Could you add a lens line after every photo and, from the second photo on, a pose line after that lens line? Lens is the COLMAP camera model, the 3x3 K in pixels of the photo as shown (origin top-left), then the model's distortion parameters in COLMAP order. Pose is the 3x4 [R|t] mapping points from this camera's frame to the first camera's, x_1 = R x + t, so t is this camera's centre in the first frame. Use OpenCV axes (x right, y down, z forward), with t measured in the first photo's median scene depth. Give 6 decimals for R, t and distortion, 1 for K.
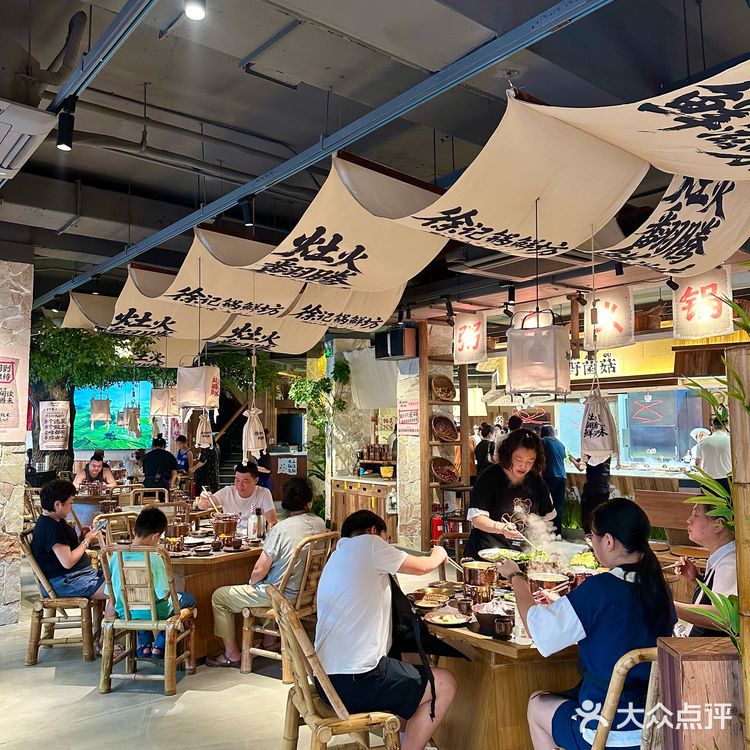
lens RADIAL K [[703.5, 0, 374.8], [0, 703.5, 372.7], [0, 0, 1]] dist [0.013539, 0.000000]
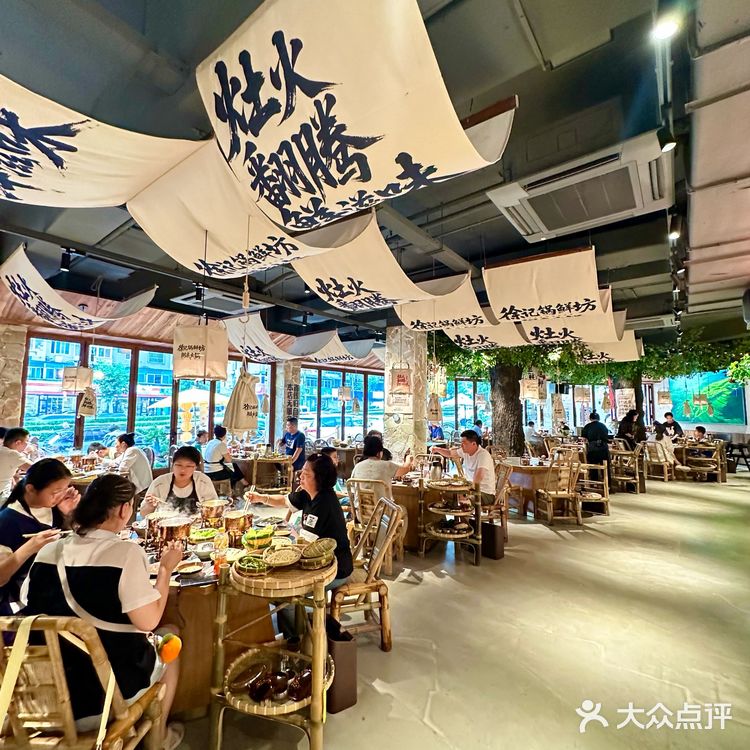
lens RADIAL K [[397.3, 0, 374.6], [0, 397.3, 375.2], [0, 0, 1]] dist [0.002889, 0.000446]
pose [[0.230420, -0.077078, -0.970034, 0.859741], [0.073890, 0.995366, -0.061540, 0.081177], [0.970282, -0.057495, 0.235048, 0.949850]]
